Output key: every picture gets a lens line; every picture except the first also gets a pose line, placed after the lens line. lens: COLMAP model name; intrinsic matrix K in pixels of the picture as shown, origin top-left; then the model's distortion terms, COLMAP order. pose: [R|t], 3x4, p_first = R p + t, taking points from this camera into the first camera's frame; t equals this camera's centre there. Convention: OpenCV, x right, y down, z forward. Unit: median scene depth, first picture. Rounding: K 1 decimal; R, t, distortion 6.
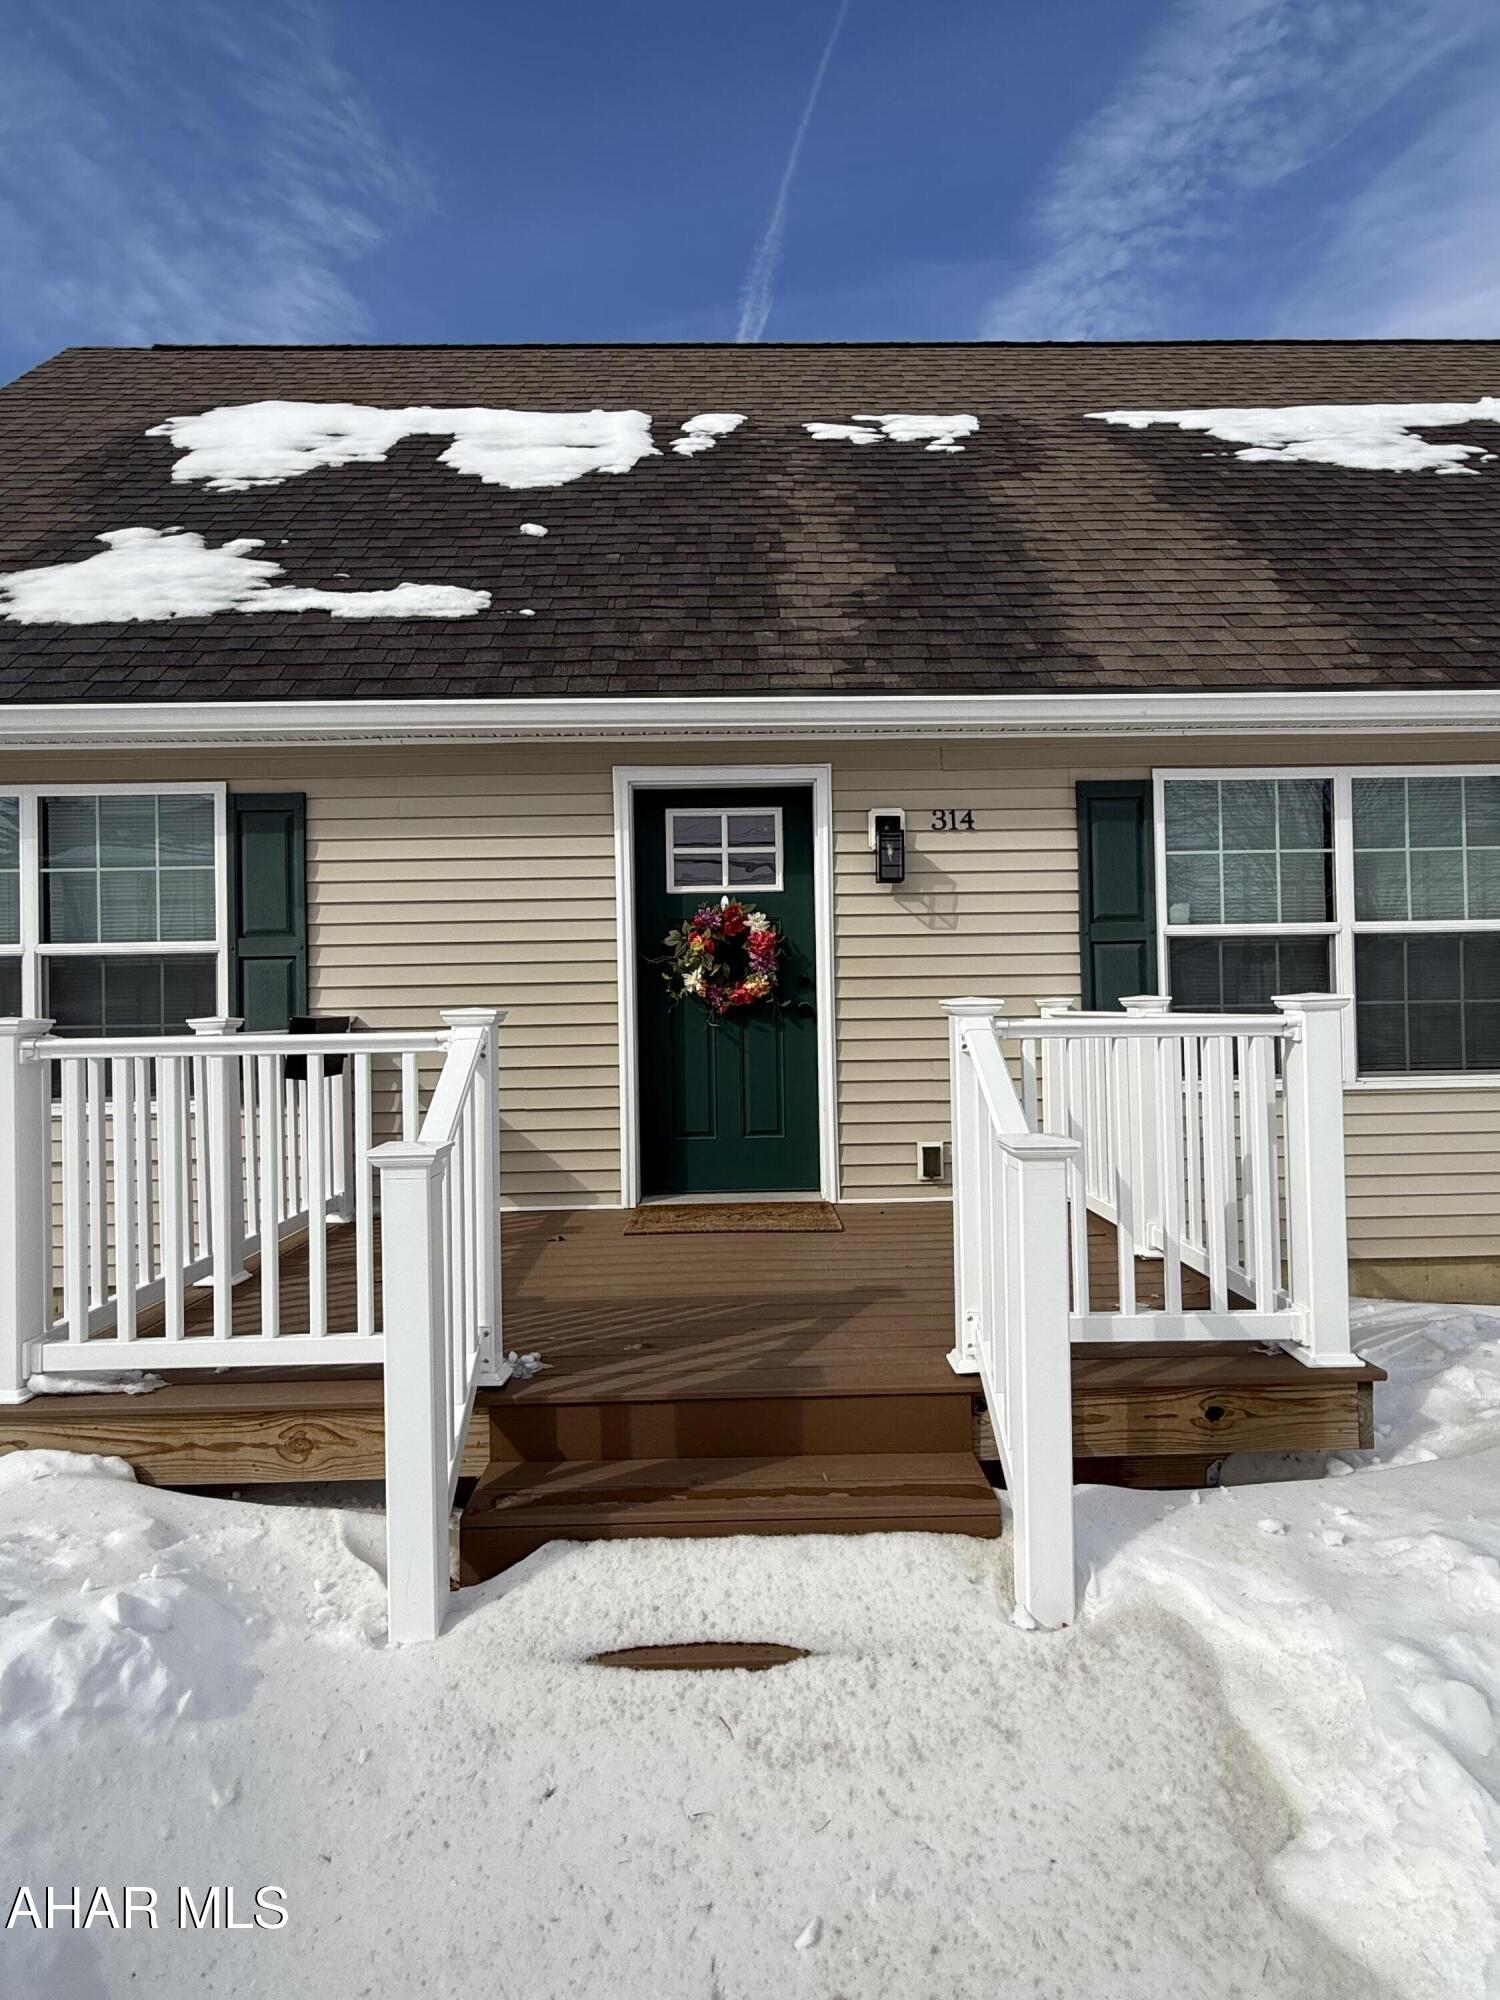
lens RADIAL K [[1054.6, 0, 753.4], [0, 1054.6, 991.7], [0, 0, 1]] dist [0.045239, -0.000043]
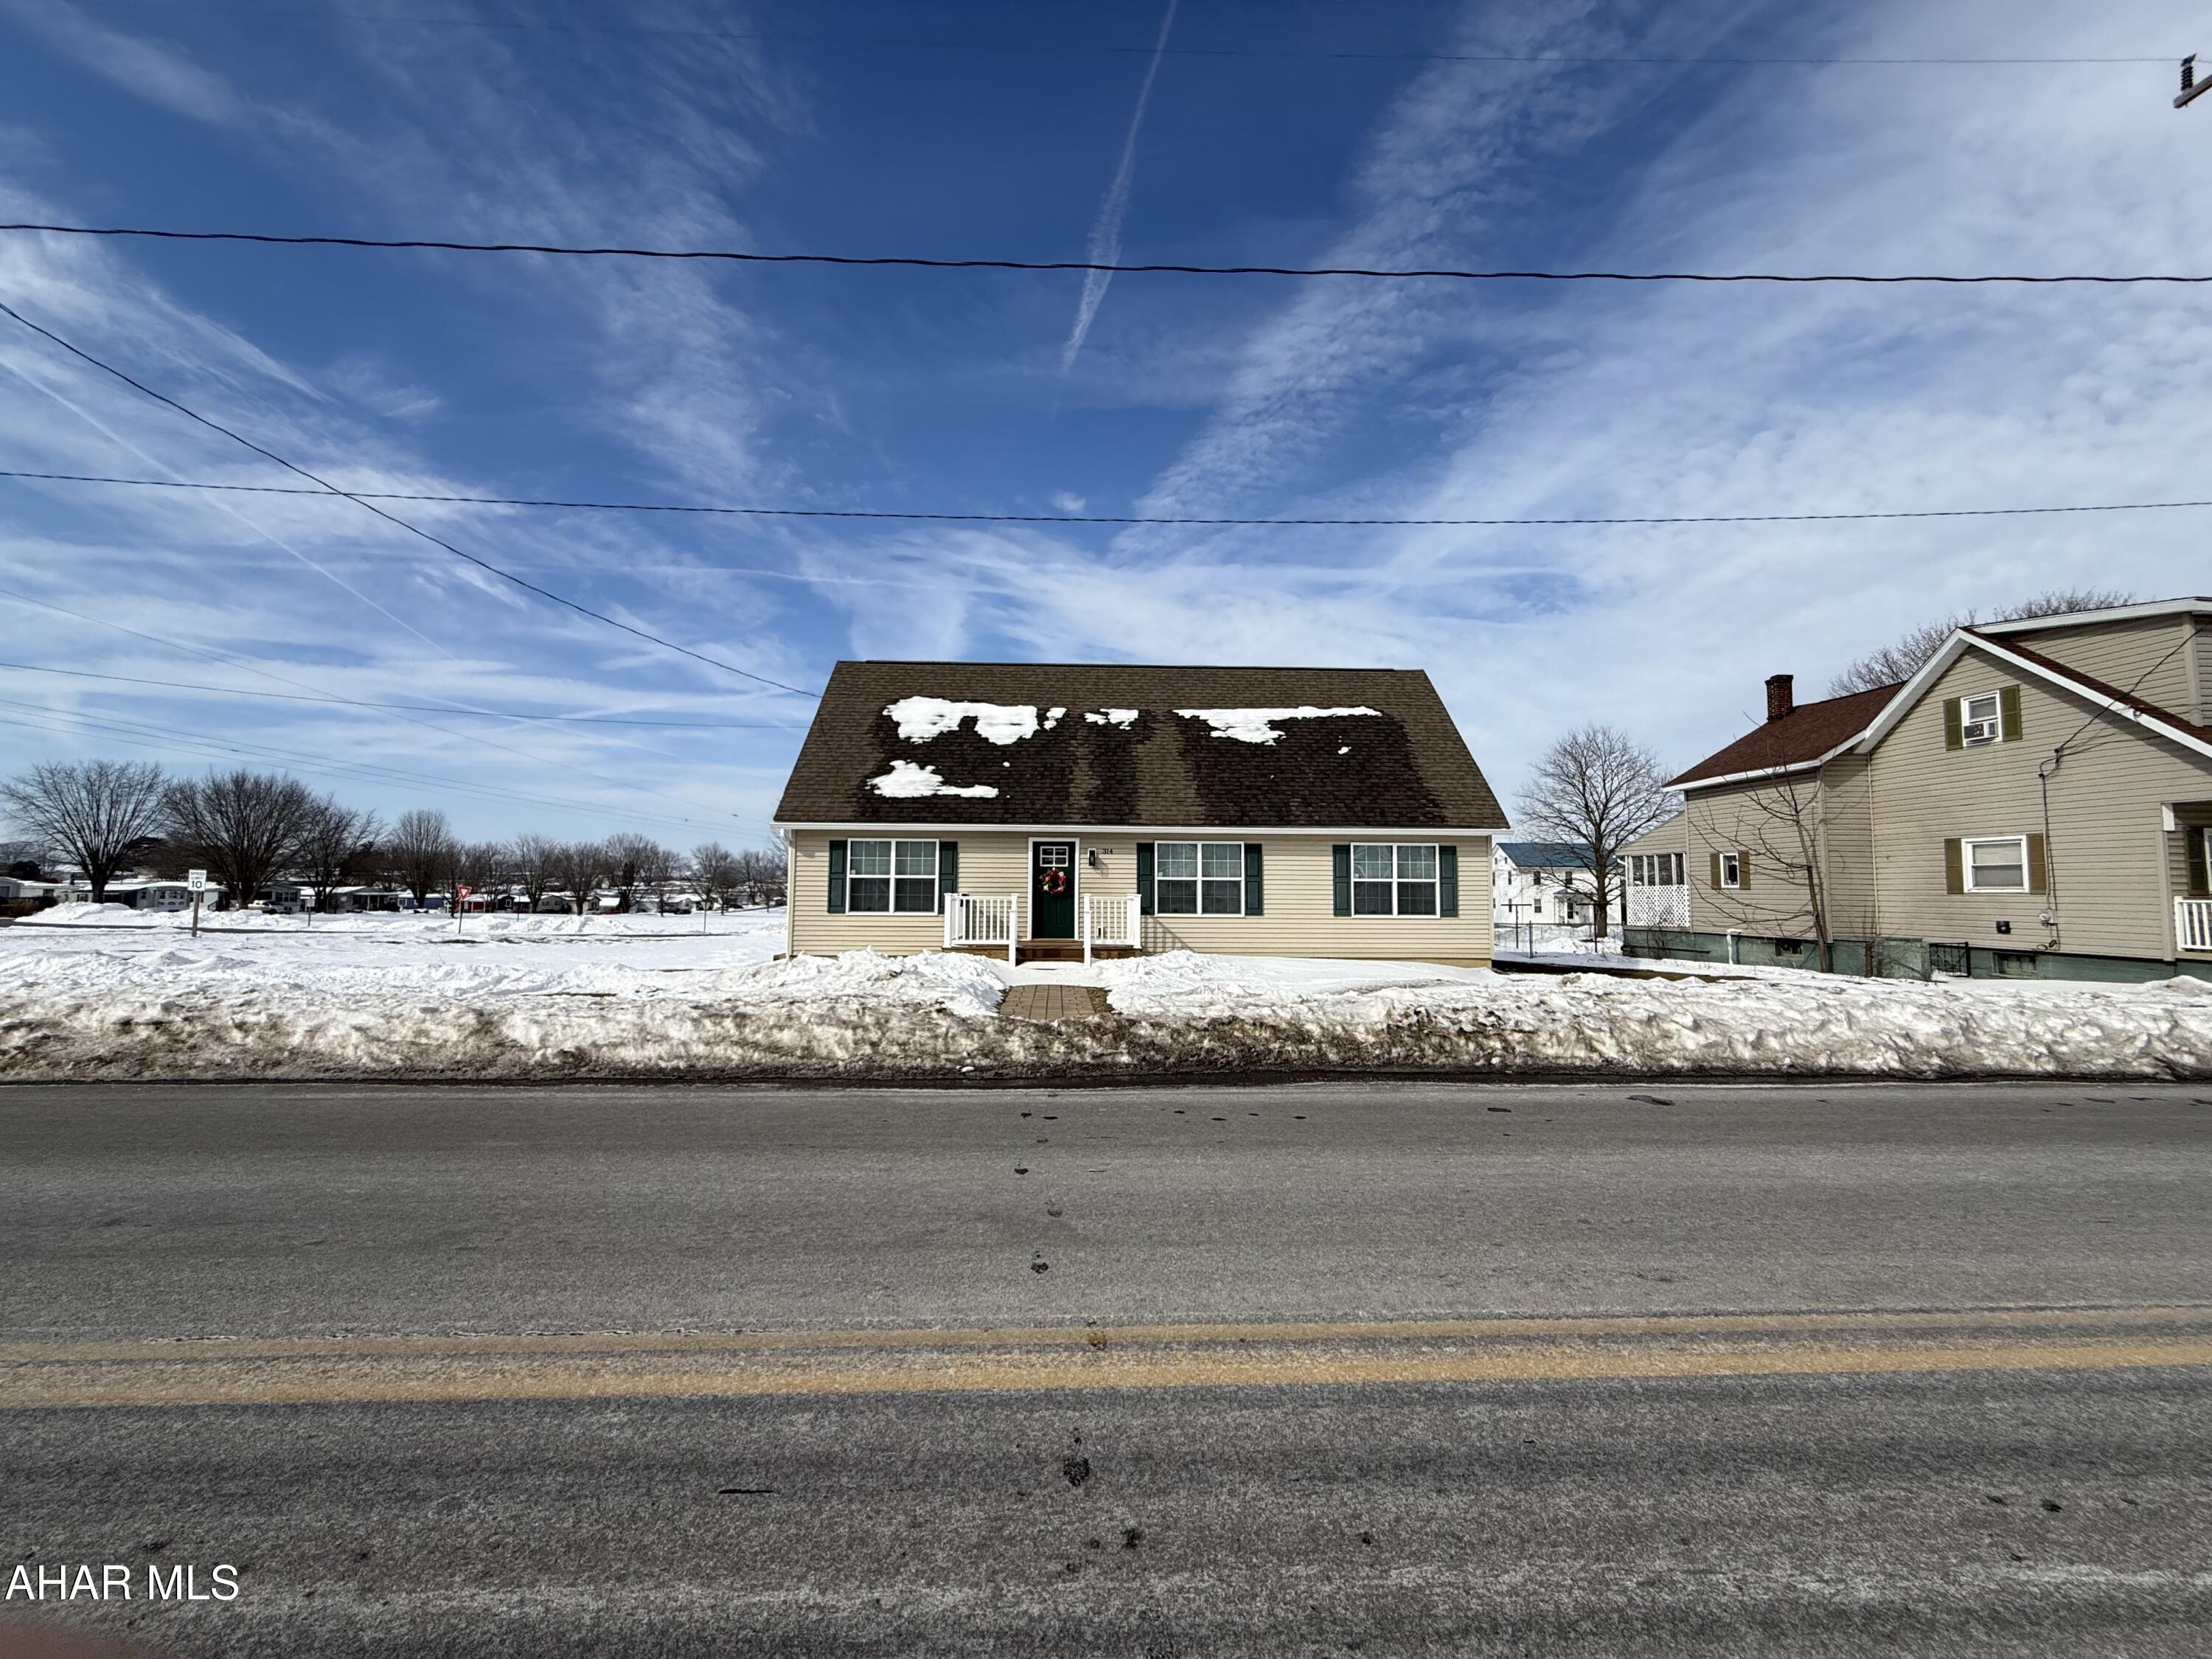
lens RADIAL K [[884.2, 0, 1104.4], [0, 884.2, 829.9], [0, 0, 1]] dist [-0.000102, 0.000432]
pose [[0.999582, 0.025090, 0.014339, 0.125787], [-0.024306, 0.998327, -0.052455, -0.063906], [-0.015631, 0.052084, 0.998520, -2.663376]]
